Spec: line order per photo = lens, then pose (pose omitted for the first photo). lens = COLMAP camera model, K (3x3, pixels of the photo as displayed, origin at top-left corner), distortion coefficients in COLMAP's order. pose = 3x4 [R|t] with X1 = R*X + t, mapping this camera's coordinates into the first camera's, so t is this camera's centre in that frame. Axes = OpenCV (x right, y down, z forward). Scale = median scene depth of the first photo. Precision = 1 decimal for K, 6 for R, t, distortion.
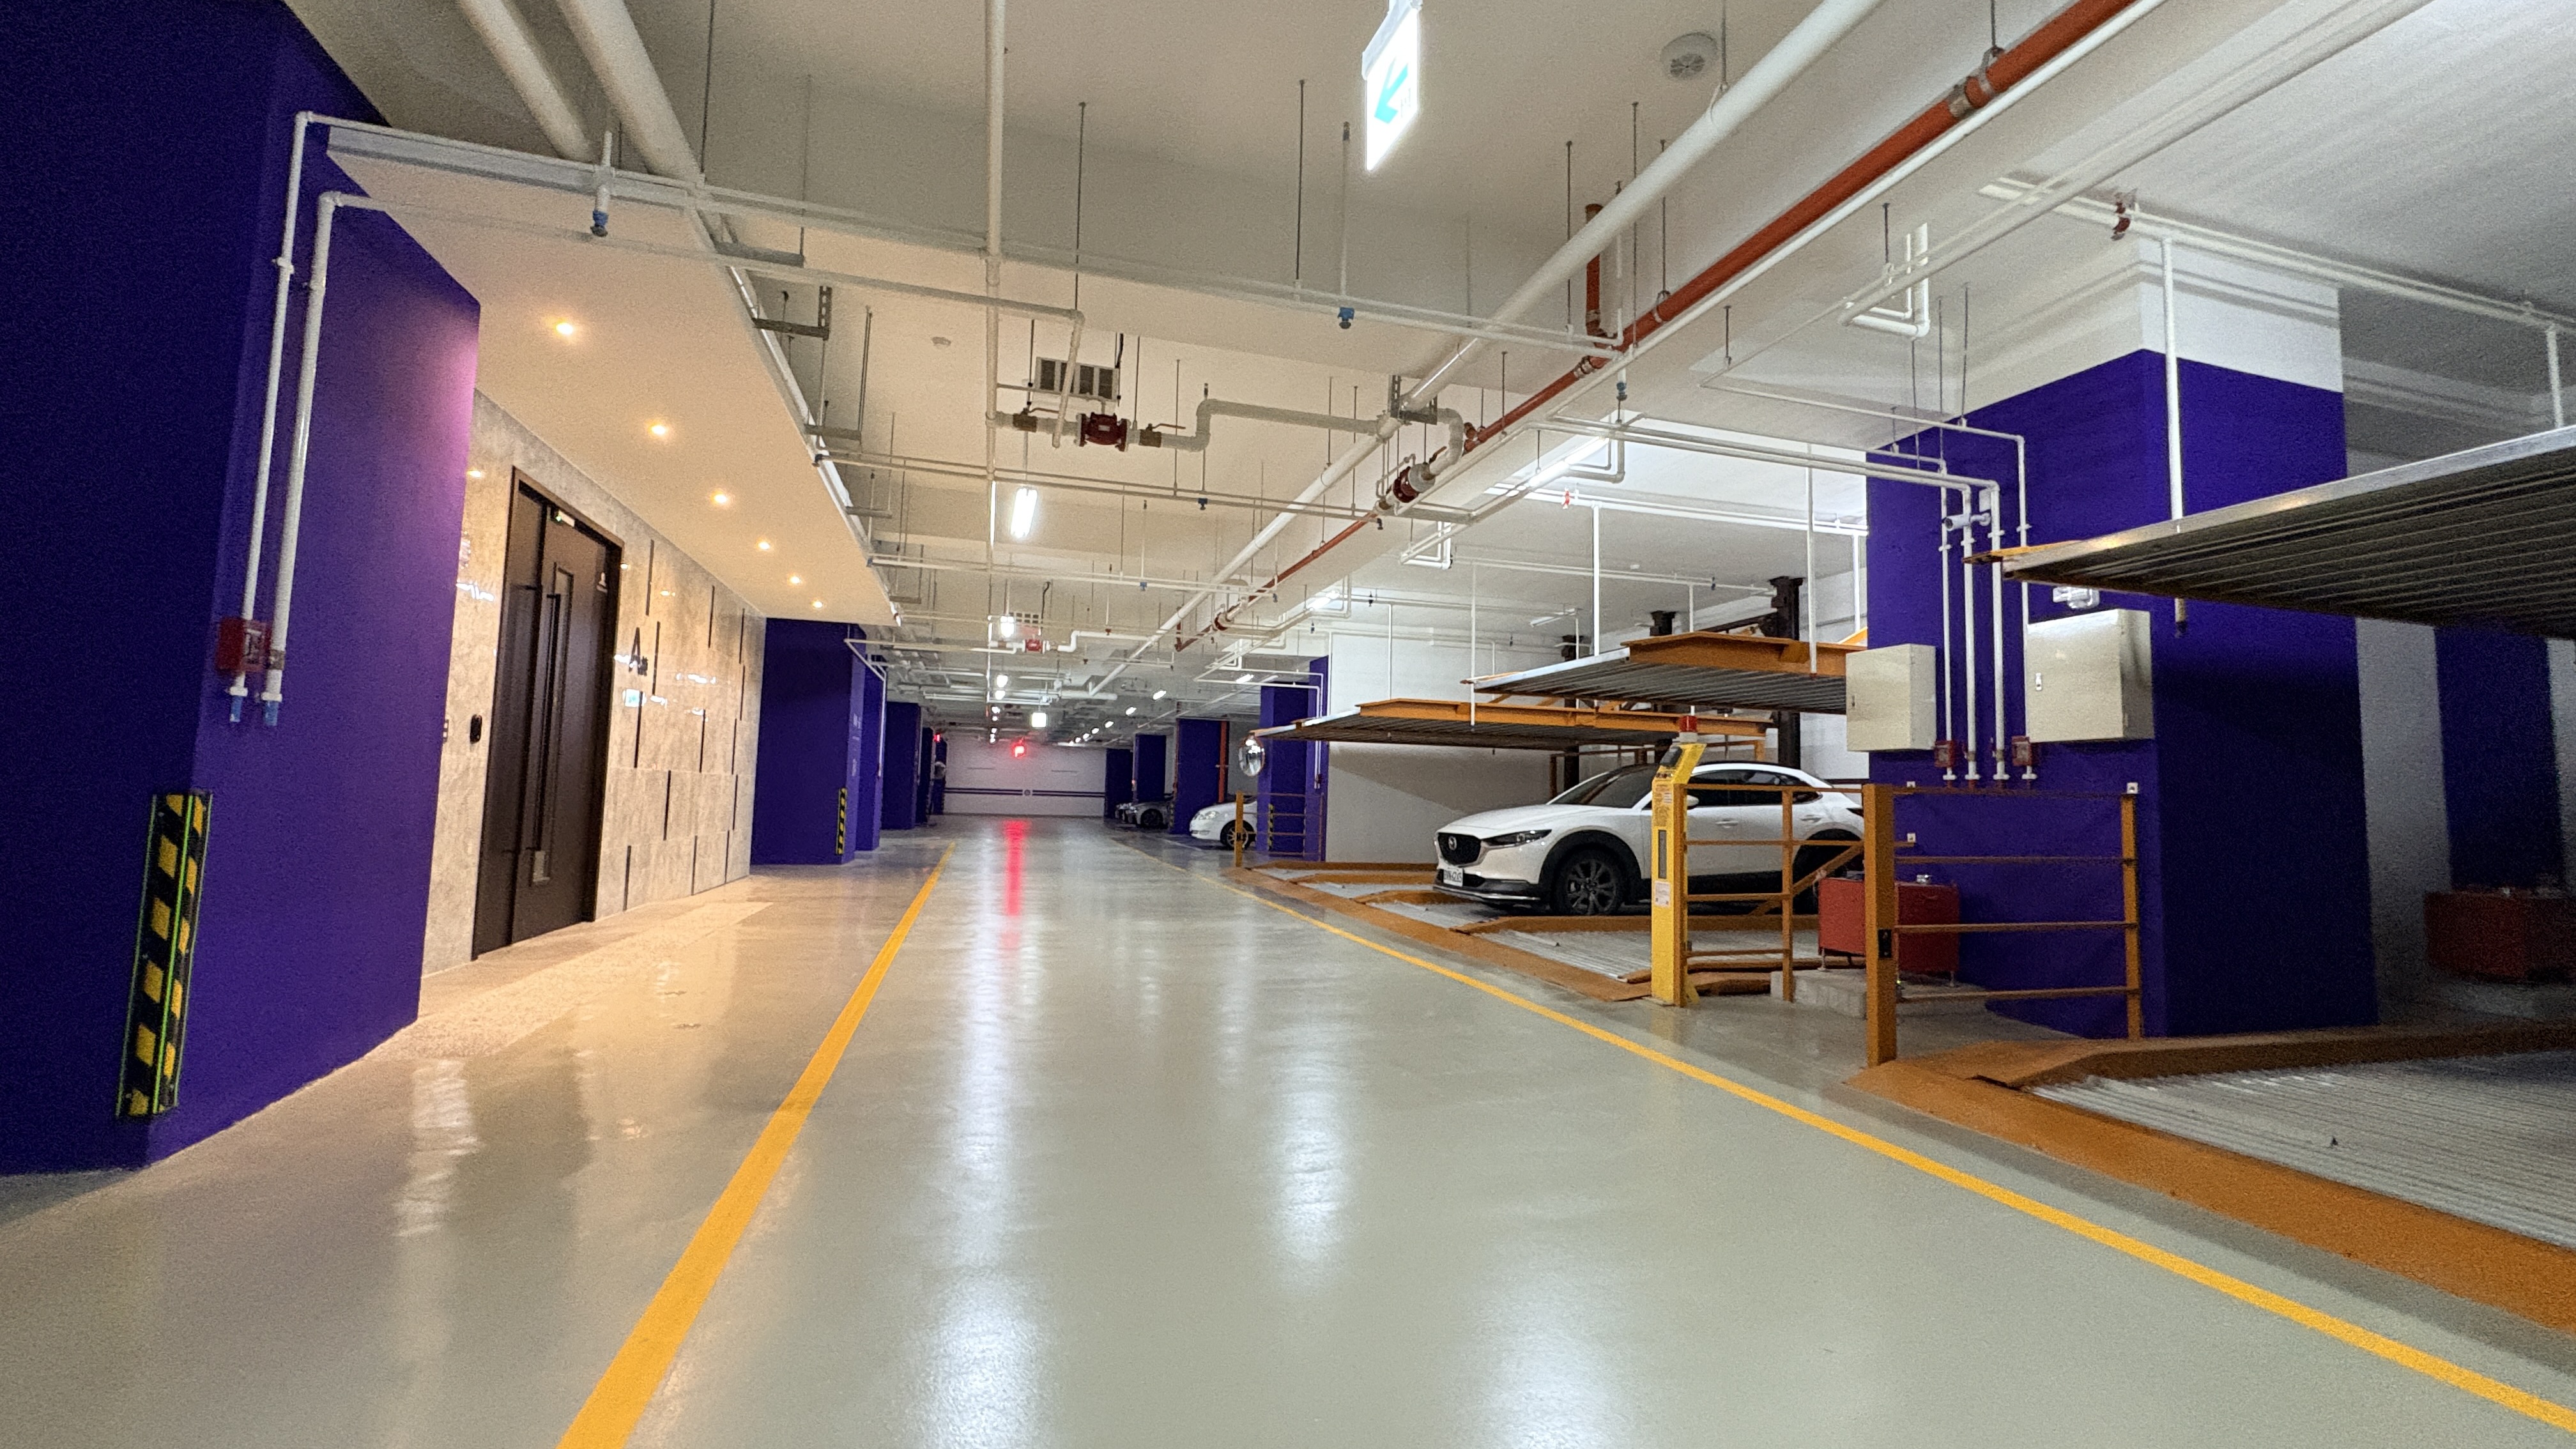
lens RADIAL K [[1023.1, 0, 1285.8], [0, 1023.1, 722.4], [0, 0, 1]] dist [0.001999, 0.000243]
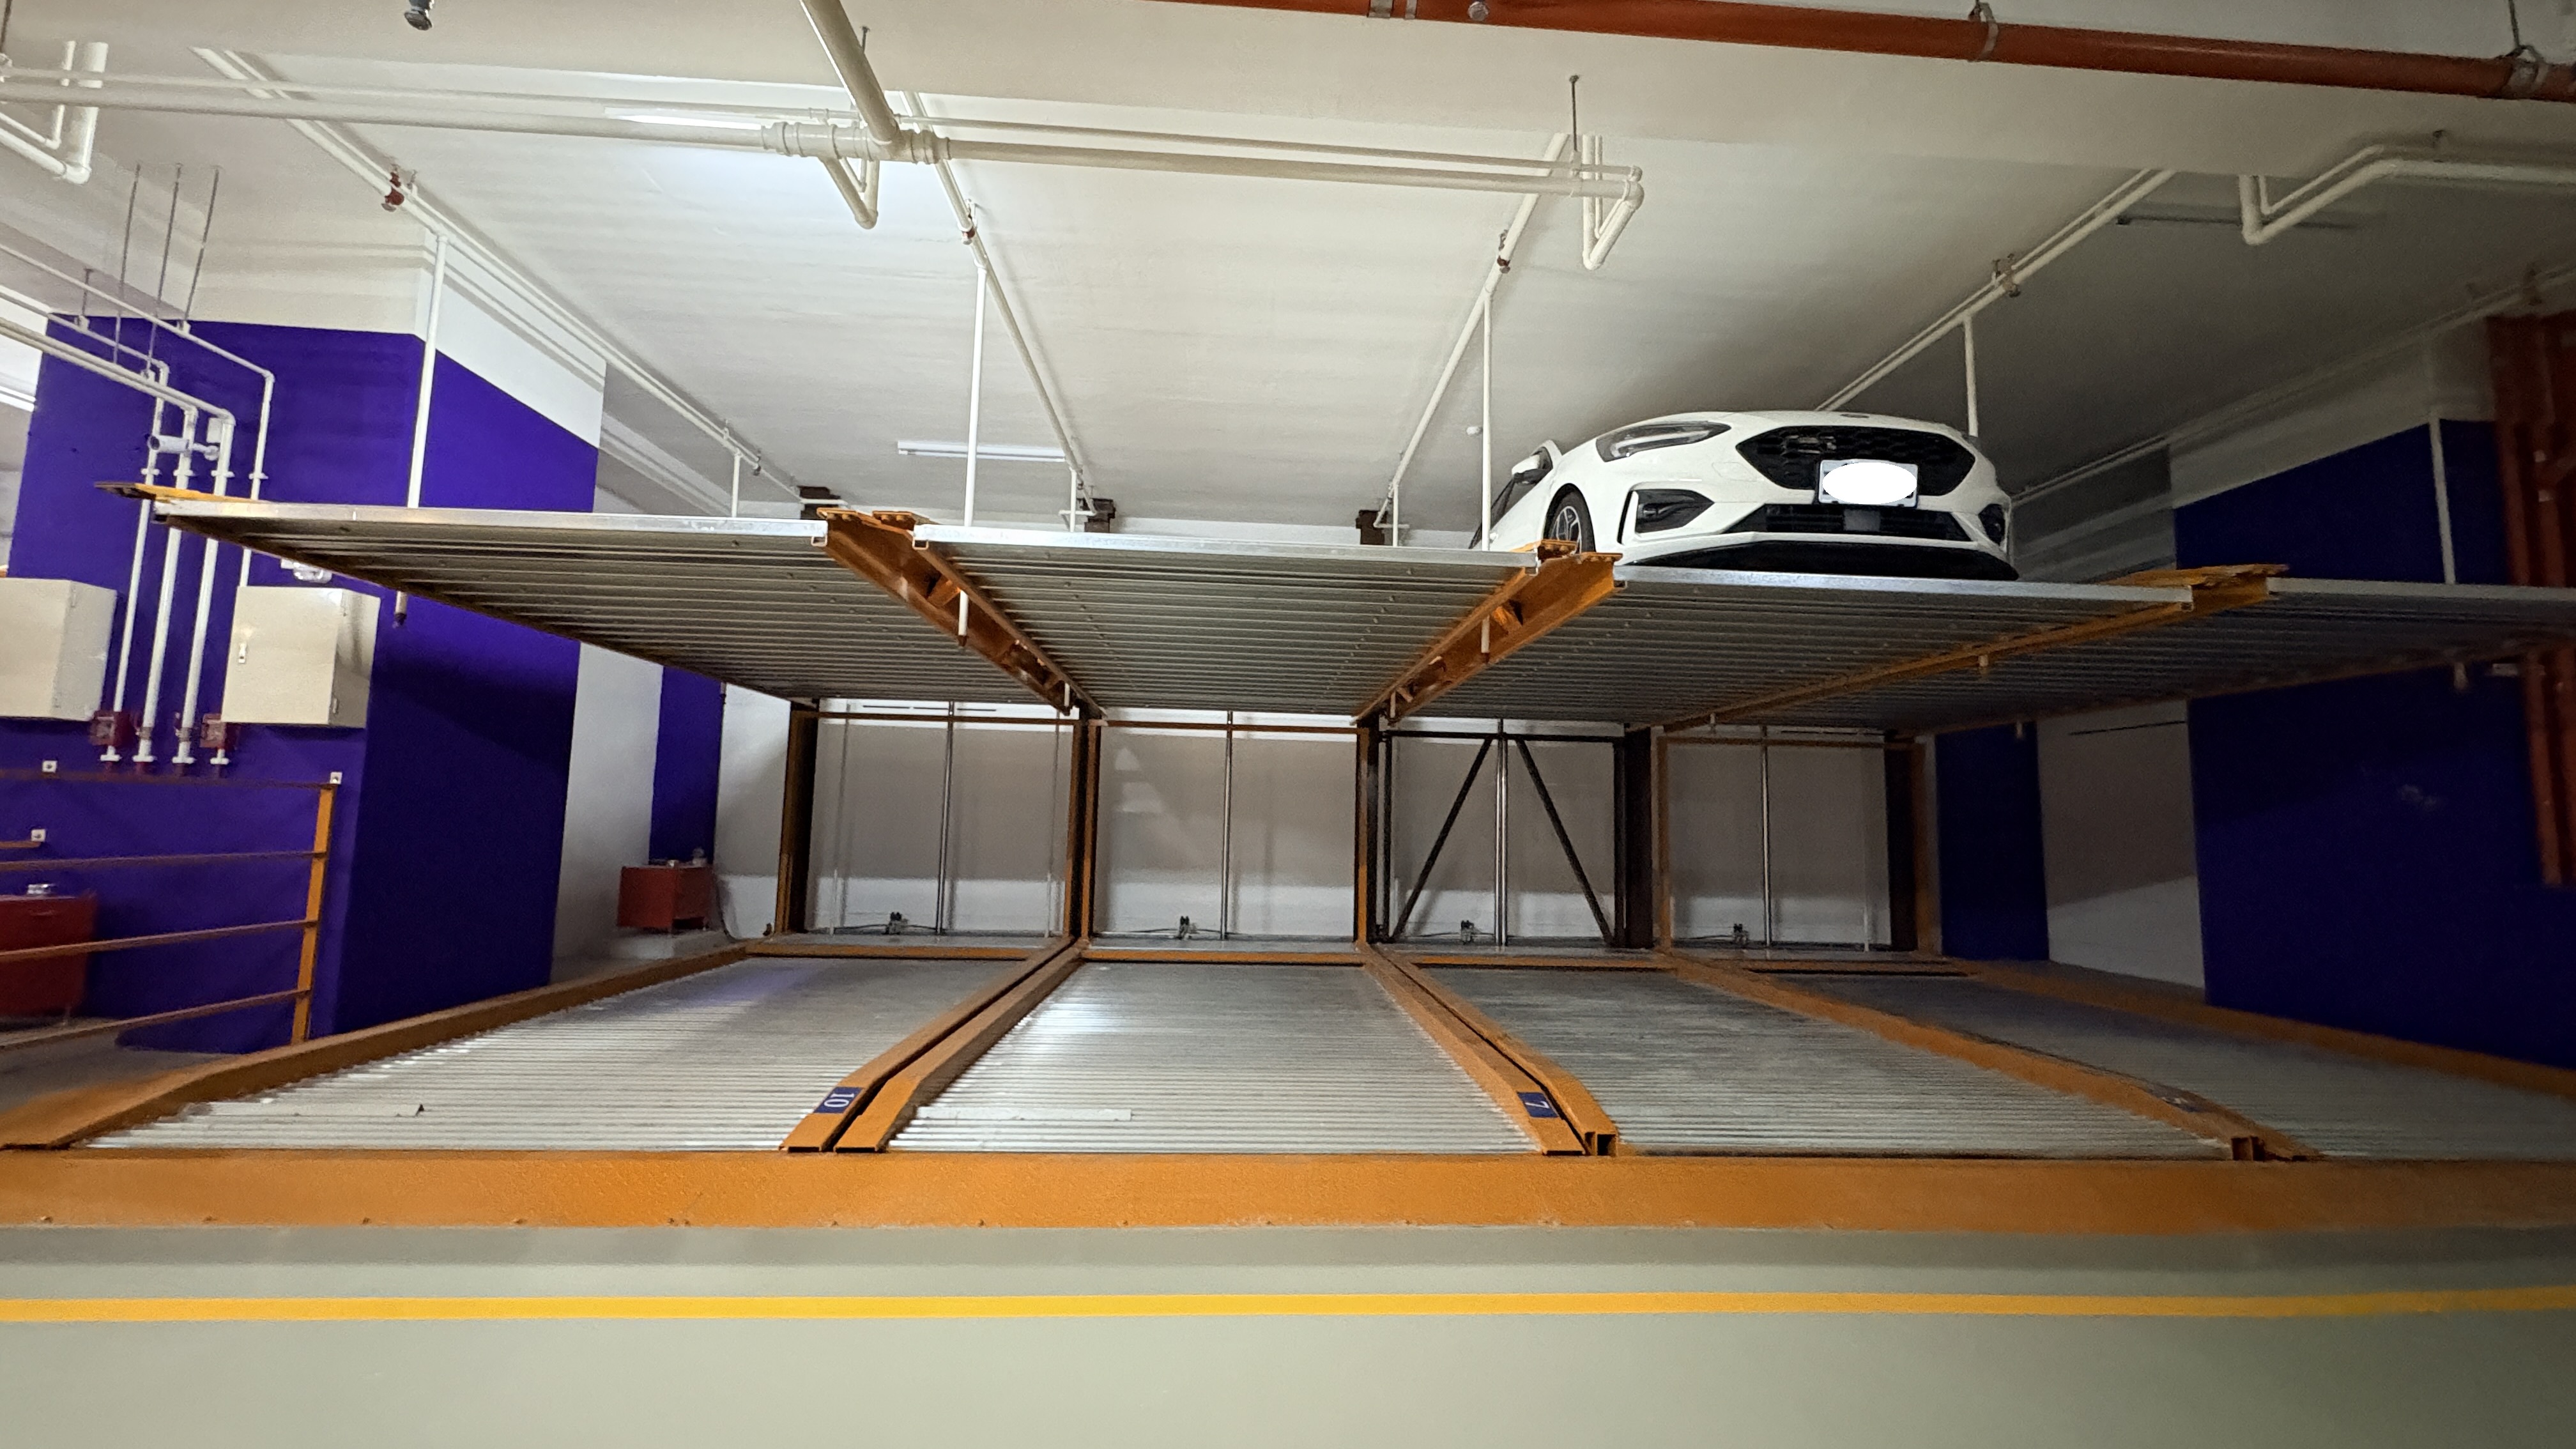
lens RADIAL K [[1023.1, 0, 1282.2], [0, 1023.1, 723.3], [0, 0, 1]] dist [0.001999, 0.000243]
pose [[0.242313, 0.078941, 0.966981, 0.106268], [-0.092273, 0.994041, -0.058028, -0.011357], [-0.965800, -0.075166, 0.248153, -0.075692]]
